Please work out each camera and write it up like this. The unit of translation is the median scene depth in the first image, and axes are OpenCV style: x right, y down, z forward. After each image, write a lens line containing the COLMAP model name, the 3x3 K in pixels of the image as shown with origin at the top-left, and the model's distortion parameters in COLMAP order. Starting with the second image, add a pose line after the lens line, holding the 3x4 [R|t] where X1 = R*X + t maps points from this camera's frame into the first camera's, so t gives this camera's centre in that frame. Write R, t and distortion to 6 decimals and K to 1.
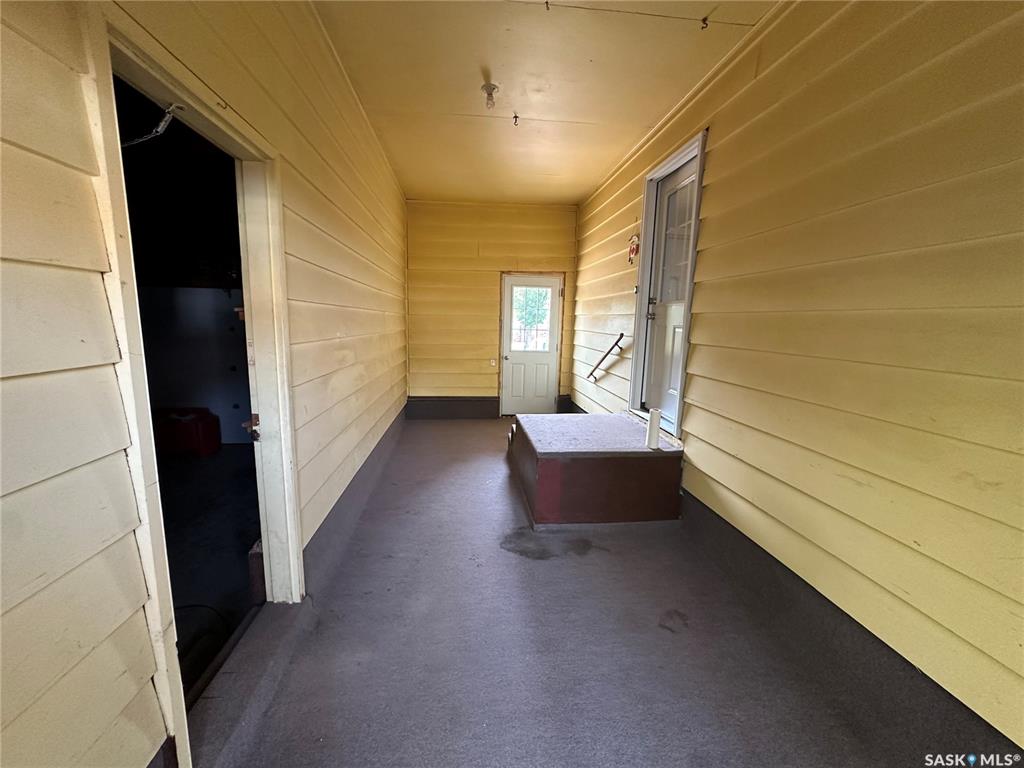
lens RADIAL K [[408.0, 0, 511.0], [0, 408.0, 383.2], [0, 0, 1]] dist [-0.004523, 0.000113]
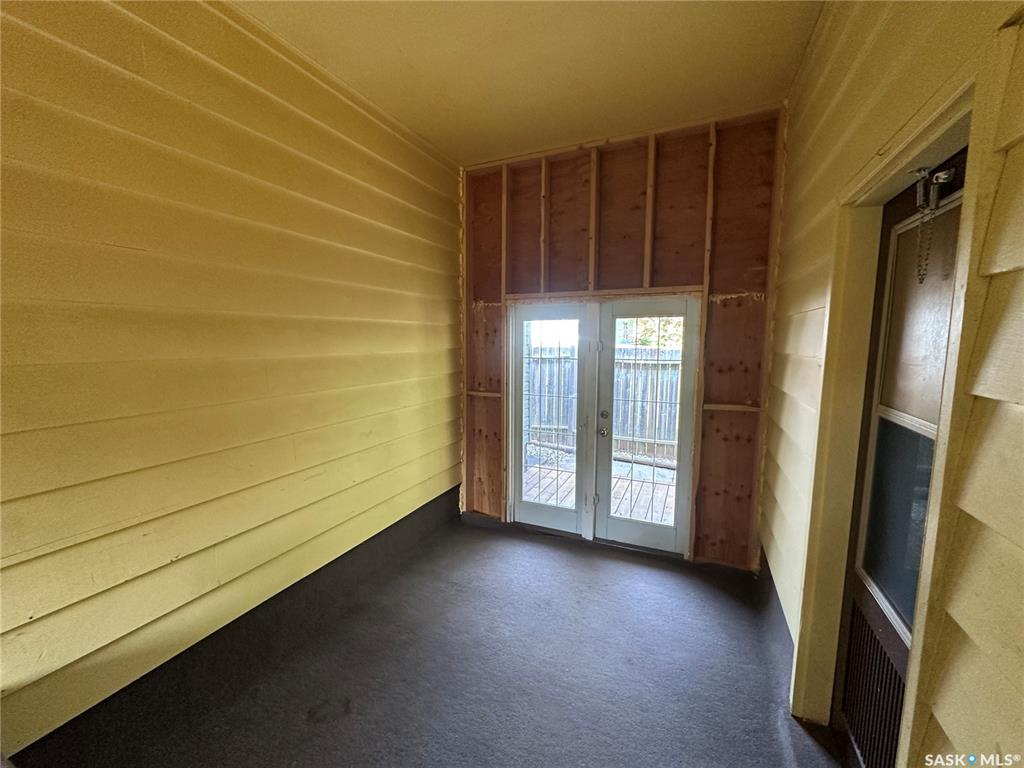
lens RADIAL K [[408.0, 0, 513.0], [0, 408.0, 384.2], [0, 0, 1]] dist [-0.004523, 0.000113]
pose [[-0.858507, -0.078296, 0.506789, -0.331937], [0.063647, 0.964365, 0.256807, -0.297375], [-0.508836, 0.252727, -0.822931, 1.350675]]
